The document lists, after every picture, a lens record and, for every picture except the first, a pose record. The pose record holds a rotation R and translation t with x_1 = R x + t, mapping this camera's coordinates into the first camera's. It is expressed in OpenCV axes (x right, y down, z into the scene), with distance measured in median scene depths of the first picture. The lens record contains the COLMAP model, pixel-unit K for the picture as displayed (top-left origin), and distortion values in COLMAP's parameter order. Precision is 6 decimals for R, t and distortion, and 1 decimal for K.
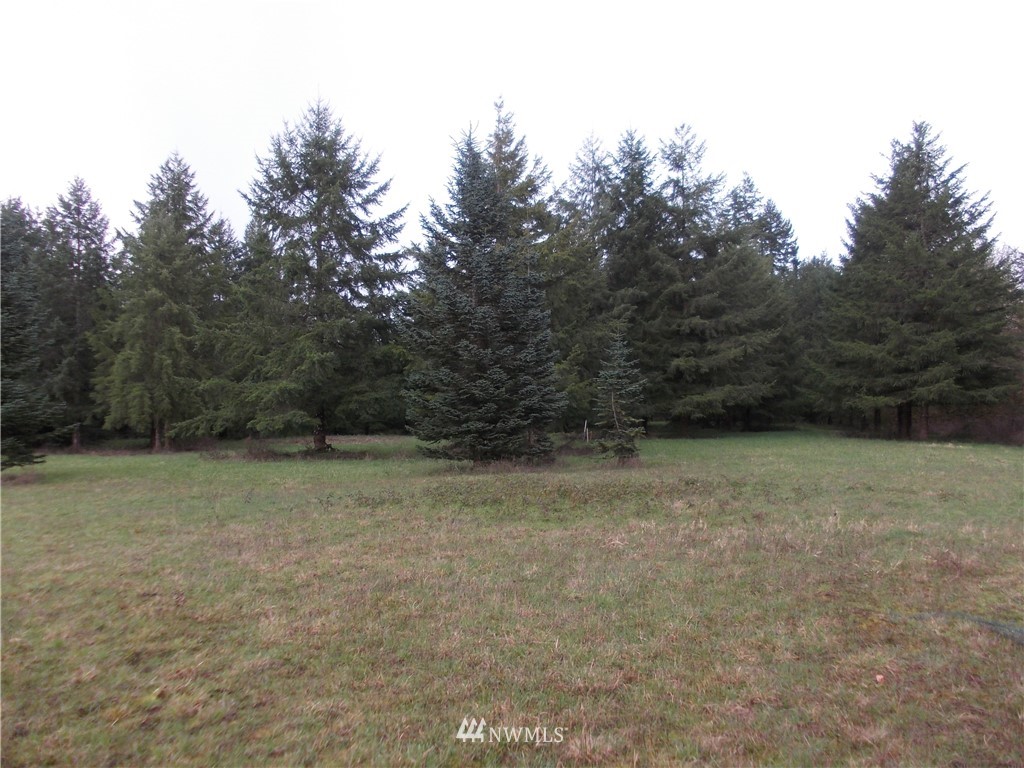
lens RADIAL K [[863.1, 0, 514.5], [0, 863.1, 392.0], [0, 0, 1]] dist [-0.000498, -0.034874]
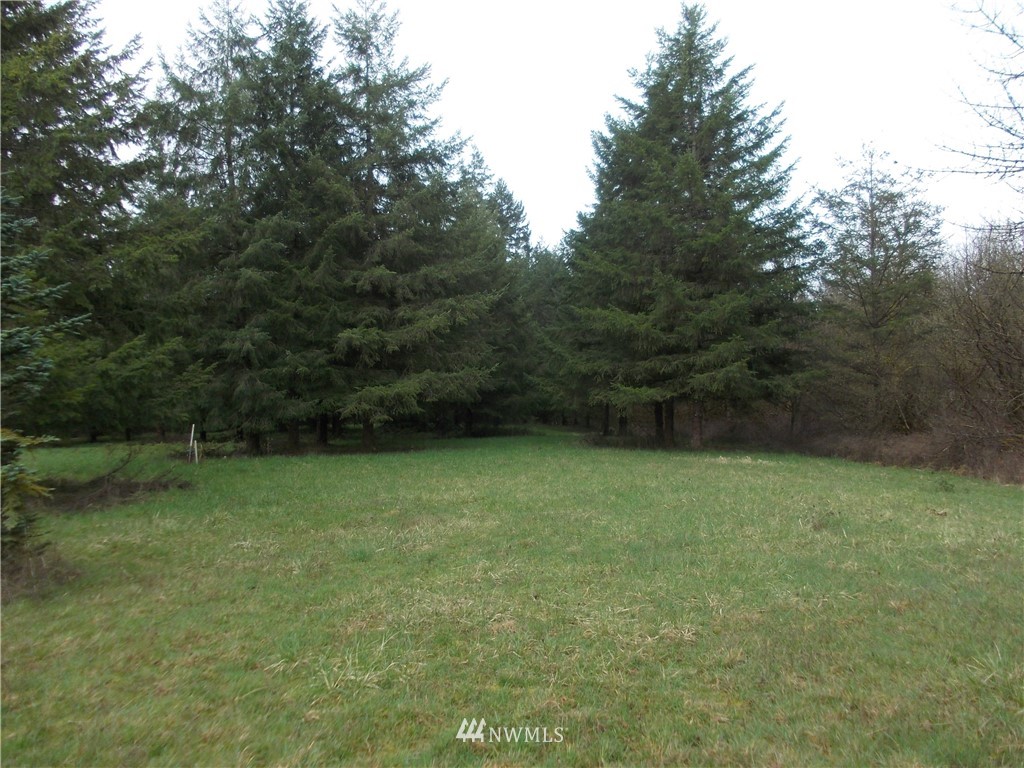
lens RADIAL K [[863.1, 0, 513.1], [0, 863.1, 381.1], [0, 0, 1]] dist [-0.000498, -0.034874]
pose [[0.956199, 0.002323, 0.292709, 0.114823], [0.001564, 0.999914, -0.013046, 0.008336], [-0.292714, 0.012932, 0.956113, 0.345899]]
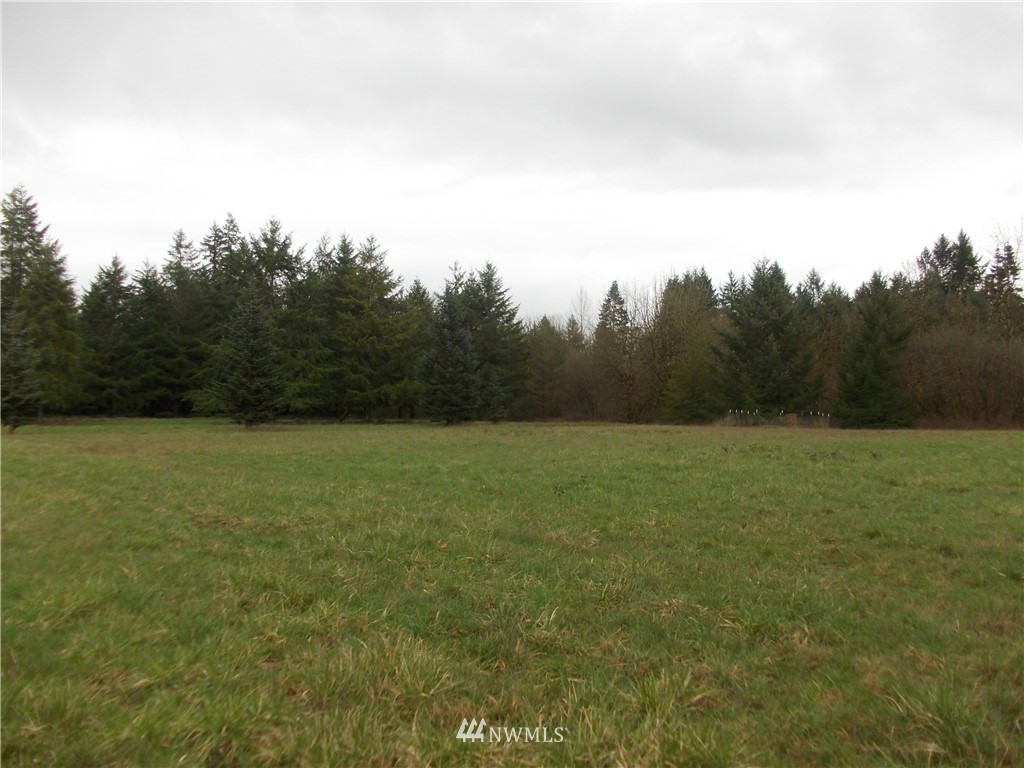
lens RADIAL K [[863.1, 0, 512.8], [0, 863.1, 380.3], [0, 0, 1]] dist [-0.000498, -0.034874]
pose [[0.697926, 0.046599, 0.714652, -0.883440], [-0.038721, 0.998877, -0.027317, 0.011075], [-0.715122, -0.008606, 0.698946, -0.433762]]
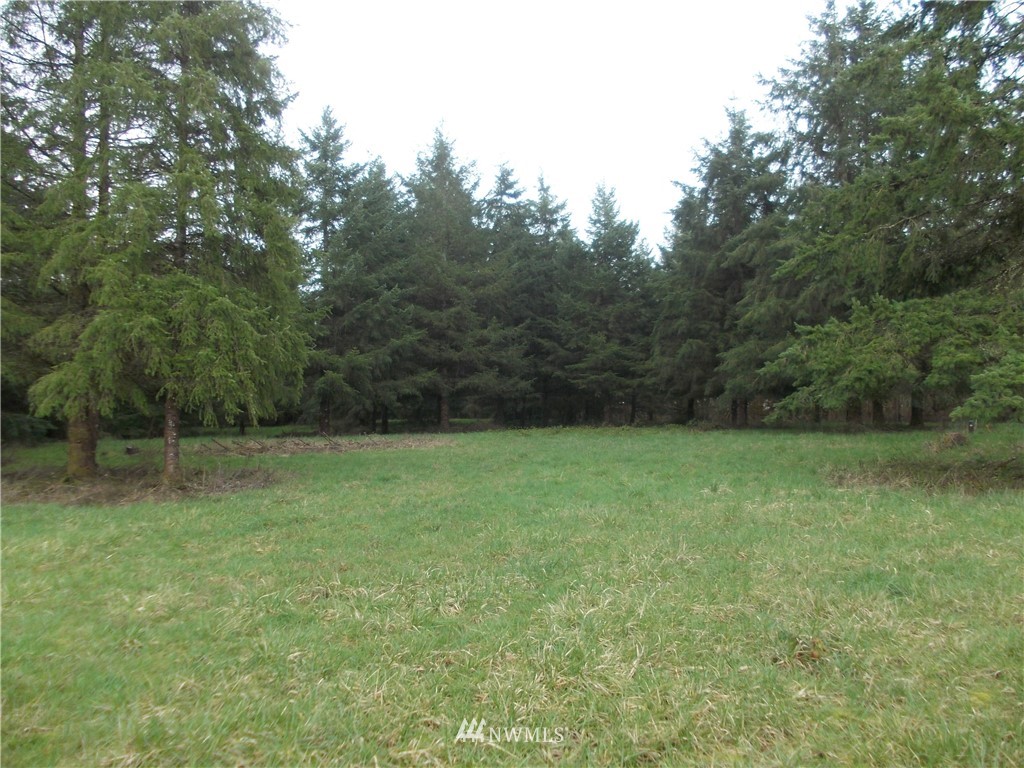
lens RADIAL K [[863.1, 0, 511.7], [0, 863.1, 384.9], [0, 0, 1]] dist [-0.000498, -0.034874]
pose [[0.805178, 0.021917, 0.592628, -0.535878], [-0.015518, 0.999753, -0.015891, 0.035316], [-0.592830, 0.003598, 0.805319, 0.656395]]
